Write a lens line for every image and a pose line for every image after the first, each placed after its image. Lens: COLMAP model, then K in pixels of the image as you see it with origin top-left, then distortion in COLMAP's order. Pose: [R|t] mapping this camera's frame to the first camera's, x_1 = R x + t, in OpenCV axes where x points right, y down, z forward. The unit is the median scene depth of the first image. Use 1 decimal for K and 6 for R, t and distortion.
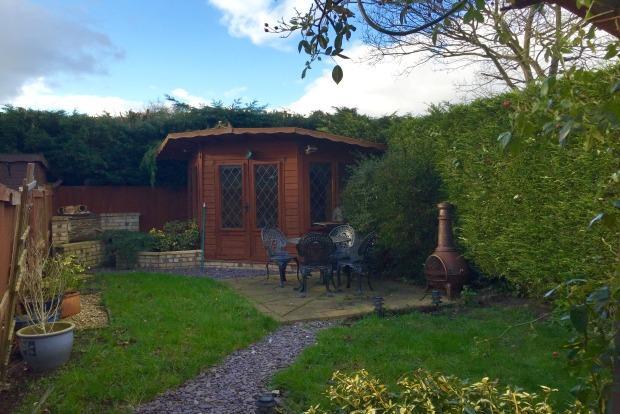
lens RADIAL K [[504.4, 0, 293.6], [0, 504.4, 209.8], [0, 0, 1]] dist [0.120713, -0.149381]
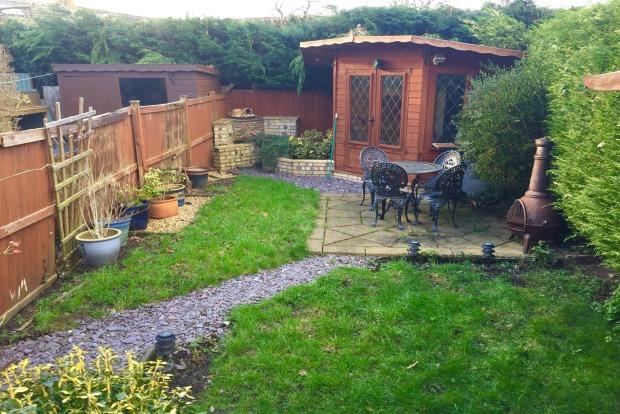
lens RADIAL K [[504.4, 0, 293.6], [0, 504.4, 209.8], [0, 0, 1]] dist [0.120713, -0.149381]
pose [[0.903072, 0.119515, -0.412525, 0.184927], [-0.028598, 0.975104, 0.219898, -0.046897], [0.428535, -0.186786, 0.884007, 0.043977]]
